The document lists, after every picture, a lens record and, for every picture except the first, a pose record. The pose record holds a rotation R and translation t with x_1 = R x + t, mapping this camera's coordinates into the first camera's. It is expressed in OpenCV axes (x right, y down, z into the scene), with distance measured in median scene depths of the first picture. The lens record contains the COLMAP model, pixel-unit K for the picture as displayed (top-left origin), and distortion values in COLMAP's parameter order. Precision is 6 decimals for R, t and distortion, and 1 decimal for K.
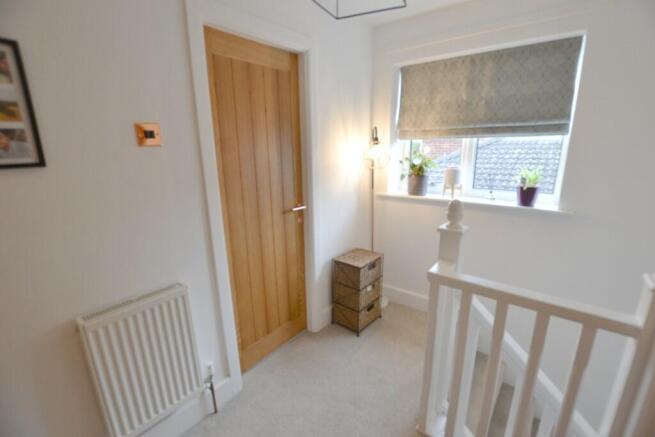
lens RADIAL K [[295.5, 0, 329.7], [0, 295.5, 224.4], [0, 0, 1]] dist [-0.027608, 0.000227]
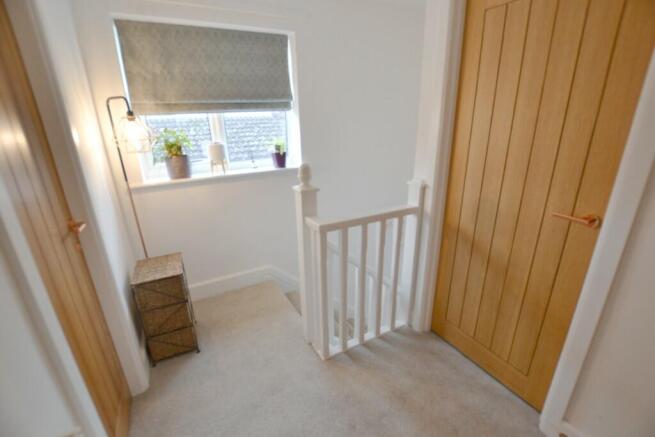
lens RADIAL K [[295.5, 0, 329.7], [0, 295.5, 224.4], [0, 0, 1]] dist [-0.027608, 0.000227]
pose [[0.379987, -0.307644, 0.872333, -0.383460], [0.255924, 0.941223, 0.220459, -0.052667], [-0.888883, 0.139479, 0.436387, 0.253752]]
